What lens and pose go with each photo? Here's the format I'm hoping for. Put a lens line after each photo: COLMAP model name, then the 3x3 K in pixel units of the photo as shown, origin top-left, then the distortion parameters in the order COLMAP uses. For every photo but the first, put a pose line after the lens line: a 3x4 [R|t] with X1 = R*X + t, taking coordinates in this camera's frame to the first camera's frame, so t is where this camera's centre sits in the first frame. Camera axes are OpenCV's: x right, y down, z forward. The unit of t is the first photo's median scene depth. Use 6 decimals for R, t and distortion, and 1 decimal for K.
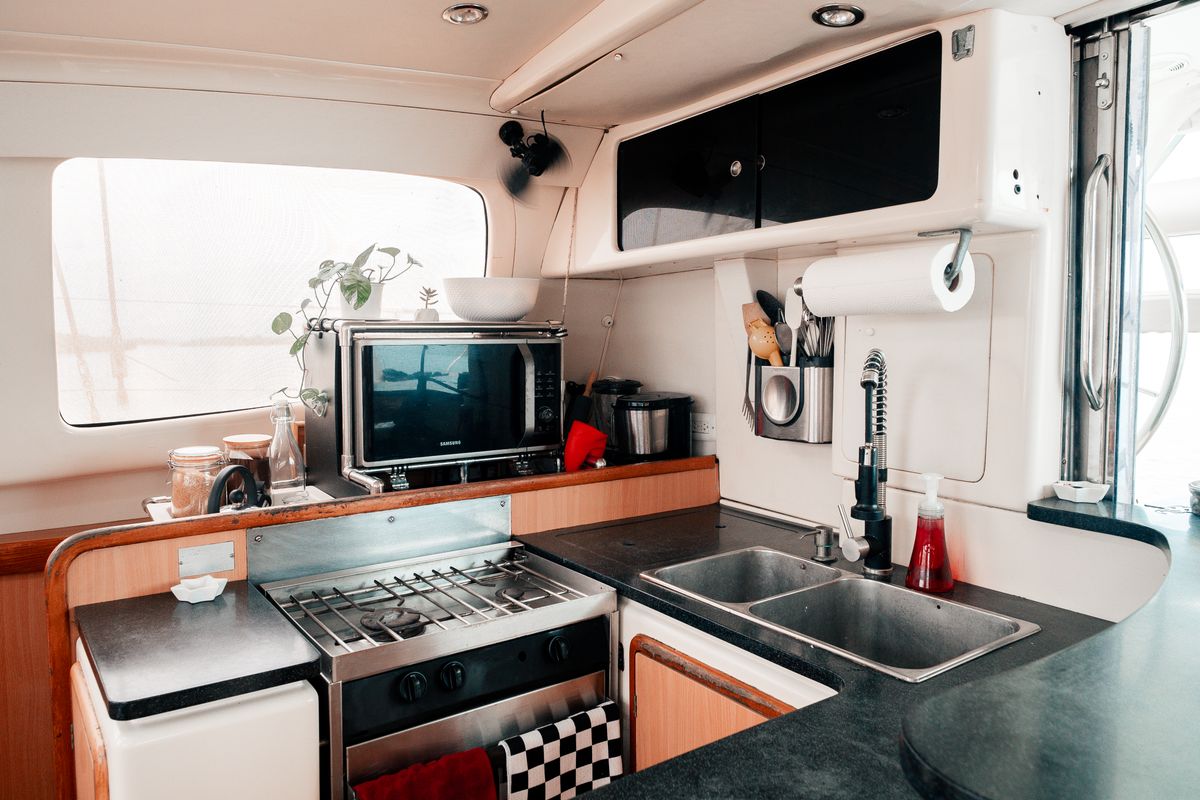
lens RADIAL K [[832.6, 0, 600.0], [0, 832.6, 400.0], [0, 0, 1]] dist [-0.003106, 0.000107]
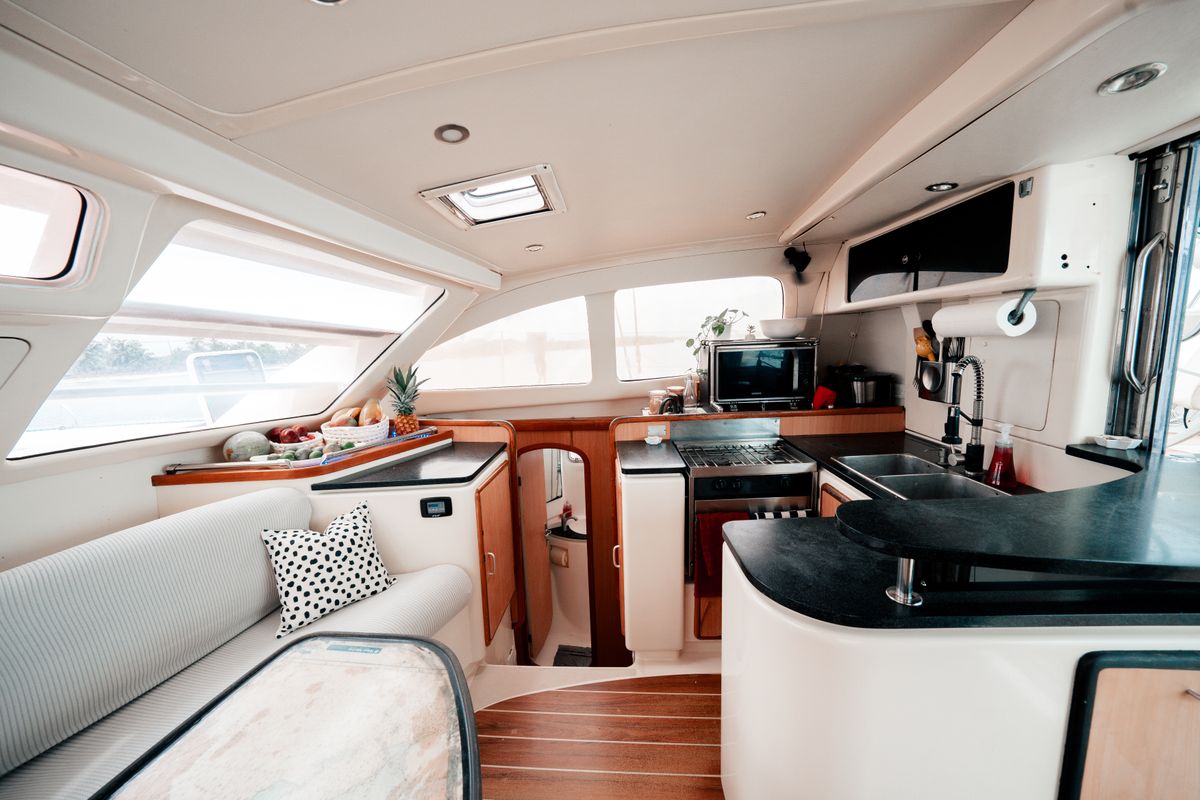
lens RADIAL K [[417.6, 0, 600.8], [0, 417.6, 396.3], [0, 0, 1]] dist [-0.026879, 0.006146]
pose [[0.801976, 0.053514, -0.594954, 0.179722], [-0.010508, 0.997089, 0.075519, -0.025203], [0.597263, -0.054313, 0.800204, -0.206287]]
